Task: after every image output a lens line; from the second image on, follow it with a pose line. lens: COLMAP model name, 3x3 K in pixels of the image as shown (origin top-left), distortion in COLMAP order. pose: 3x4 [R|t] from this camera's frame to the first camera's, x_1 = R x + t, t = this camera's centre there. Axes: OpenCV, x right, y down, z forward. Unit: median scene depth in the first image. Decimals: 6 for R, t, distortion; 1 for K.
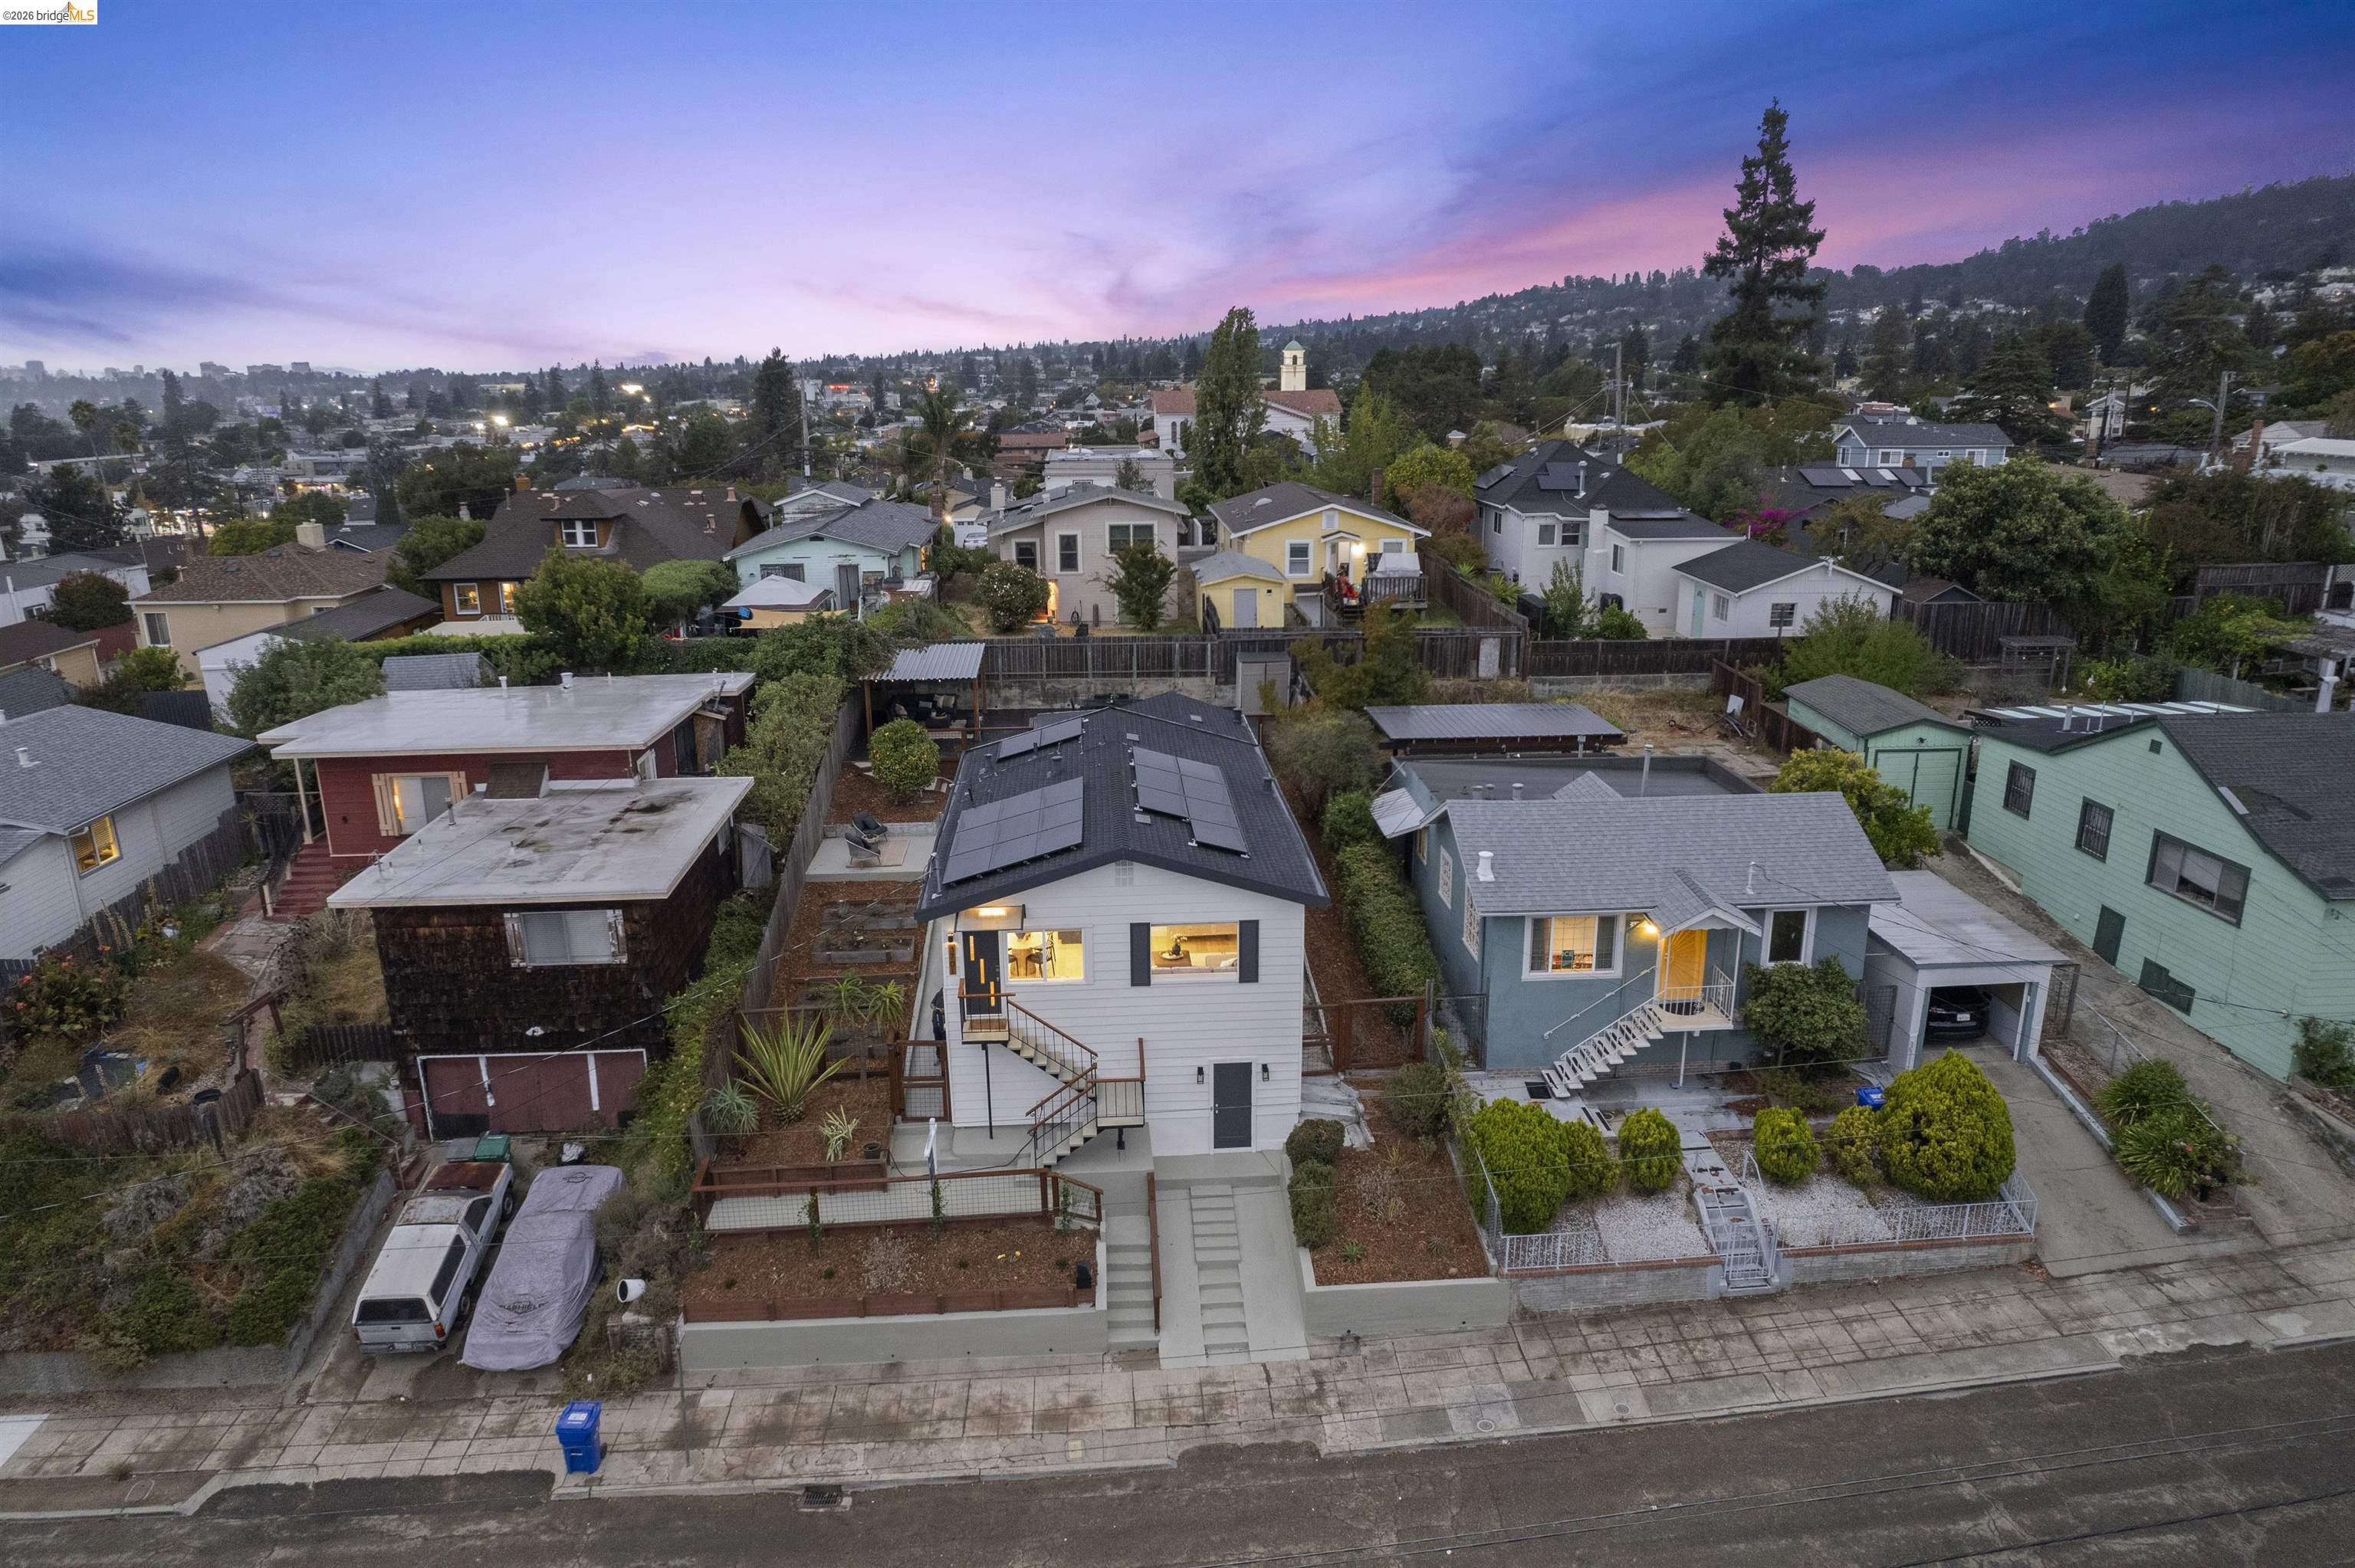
lens RADIAL K [[1506.5, 0, 1178.6], [0, 1506.5, 786.7], [0, 0, 1]] dist [-0.079969, 0.075099]
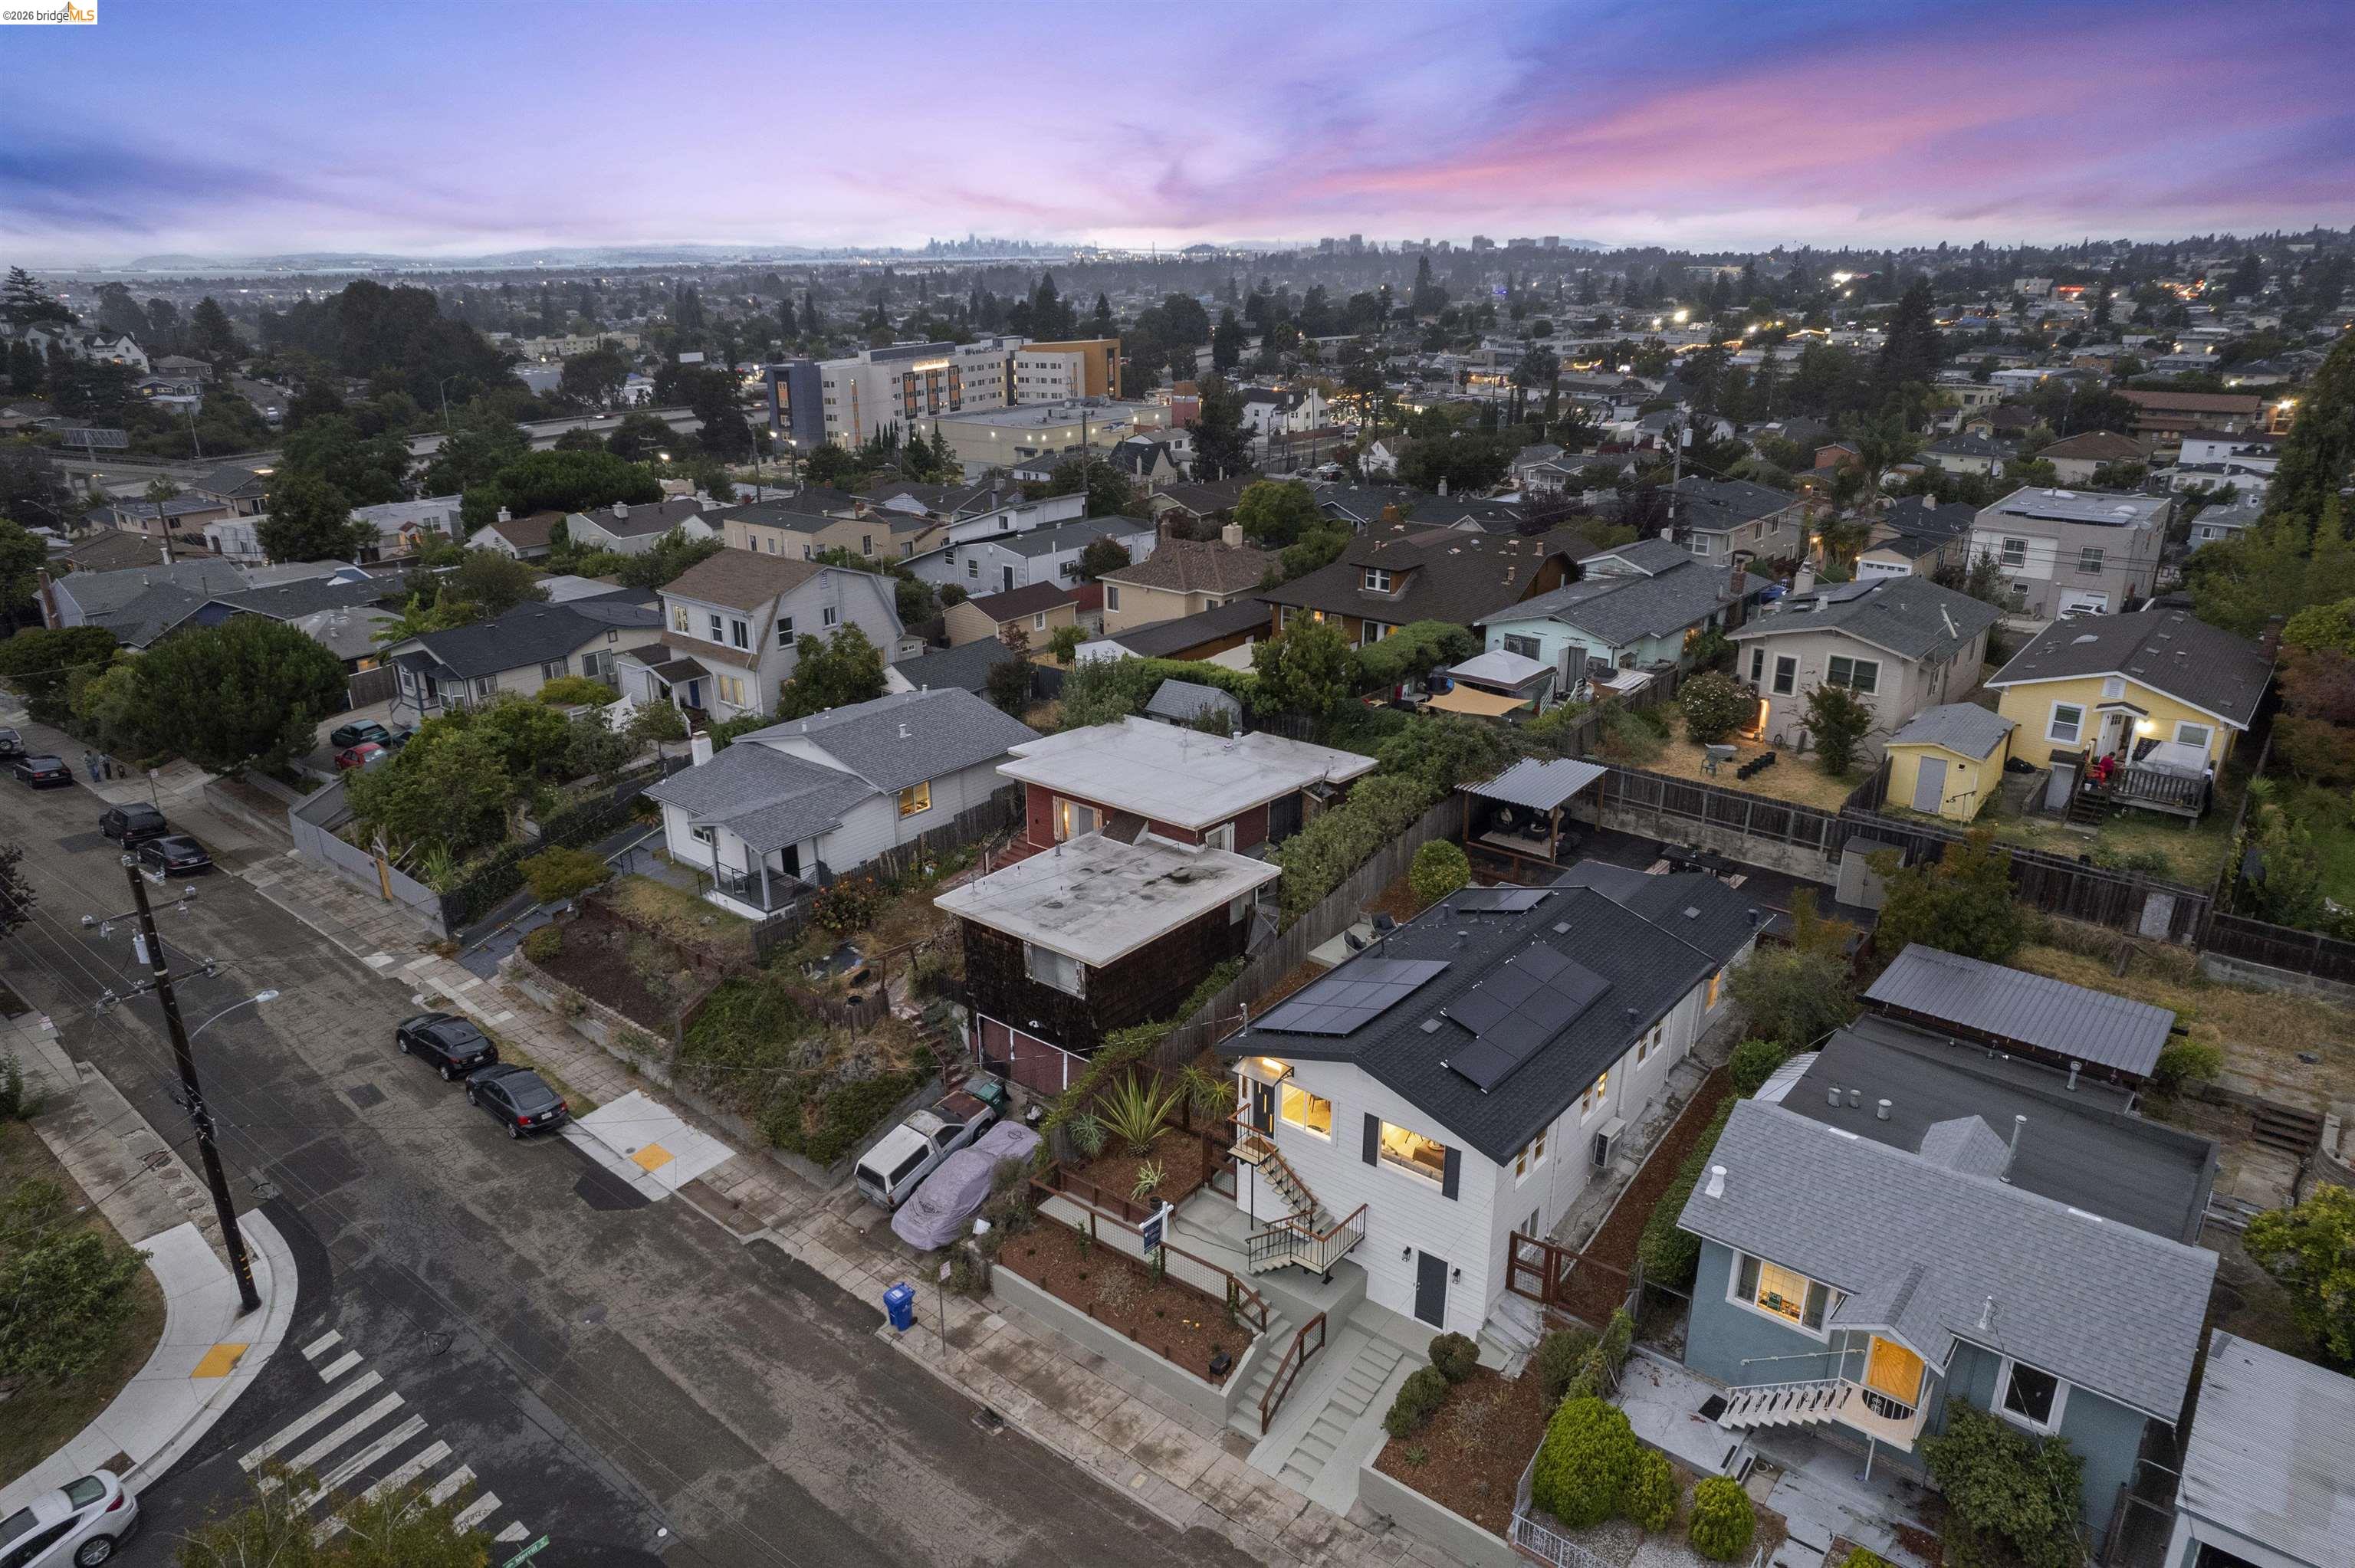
lens RADIAL K [[1507.0, 0, 1179.5], [0, 1507.0, 792.7], [0, 0, 1]] dist [-0.077035, 0.070303]
pose [[0.728960, 0.238265, -0.641754, 0.546336], [-0.186372, 0.971137, 0.148857, -0.295004], [0.658698, 0.011094, 0.752325, 0.011223]]
